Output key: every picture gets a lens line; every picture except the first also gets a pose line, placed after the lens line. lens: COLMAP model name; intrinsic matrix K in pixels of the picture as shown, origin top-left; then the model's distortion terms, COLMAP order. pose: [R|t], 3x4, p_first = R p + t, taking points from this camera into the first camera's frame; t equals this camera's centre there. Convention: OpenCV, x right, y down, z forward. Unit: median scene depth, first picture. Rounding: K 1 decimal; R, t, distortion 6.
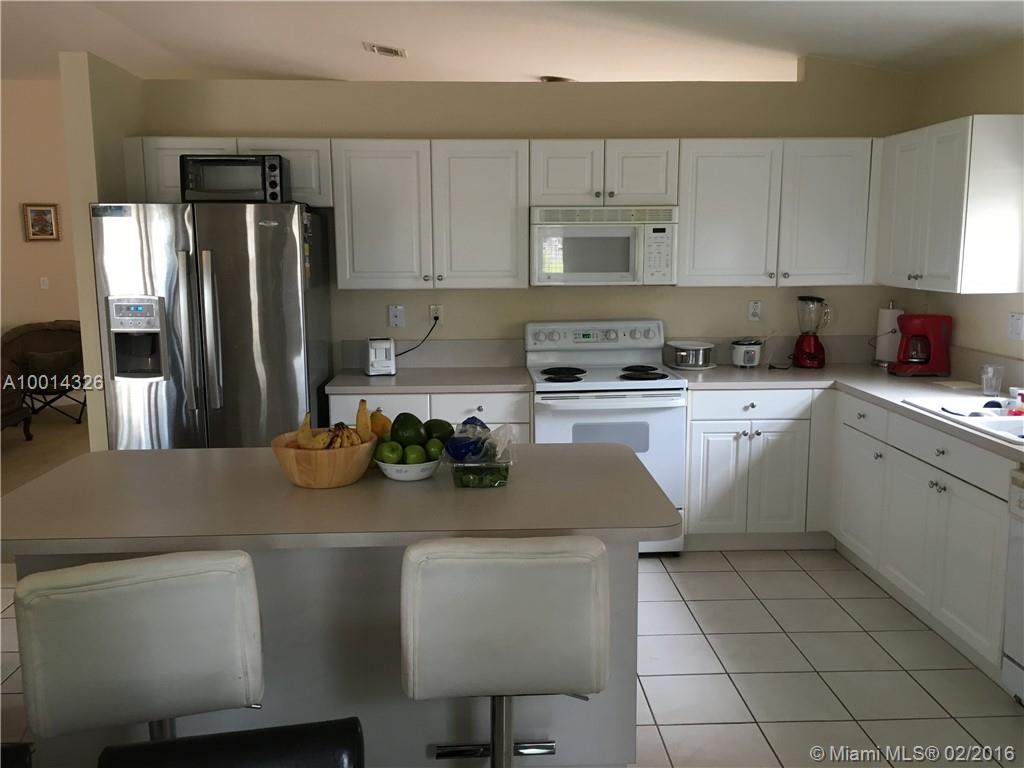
lens RADIAL K [[864.6, 0, 511.6], [0, 864.6, 376.6], [0, 0, 1]] dist [0.055858, -0.081929]
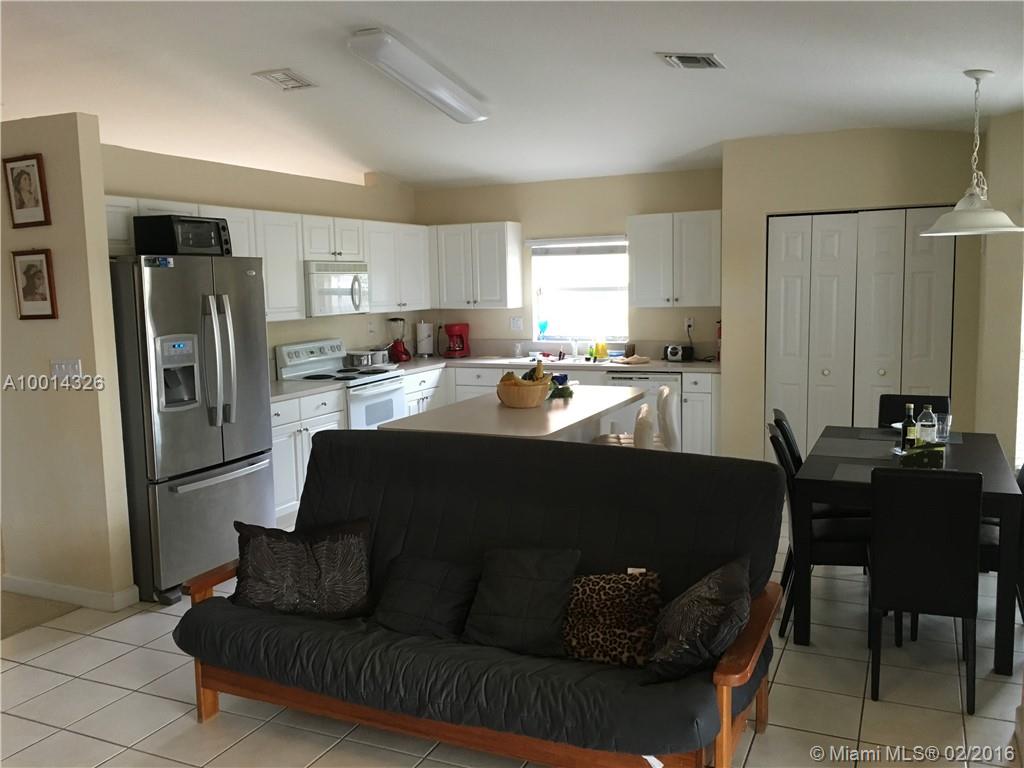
lens RADIAL K [[864.6, 0, 513.2], [0, 864.6, 386.6], [0, 0, 1]] dist [0.055858, -0.081929]
pose [[0.456923, -0.115346, 0.881996, -1.087583], [0.155995, 0.986581, 0.048209, -0.010261], [-0.875721, 0.115560, 0.468784, 0.065575]]
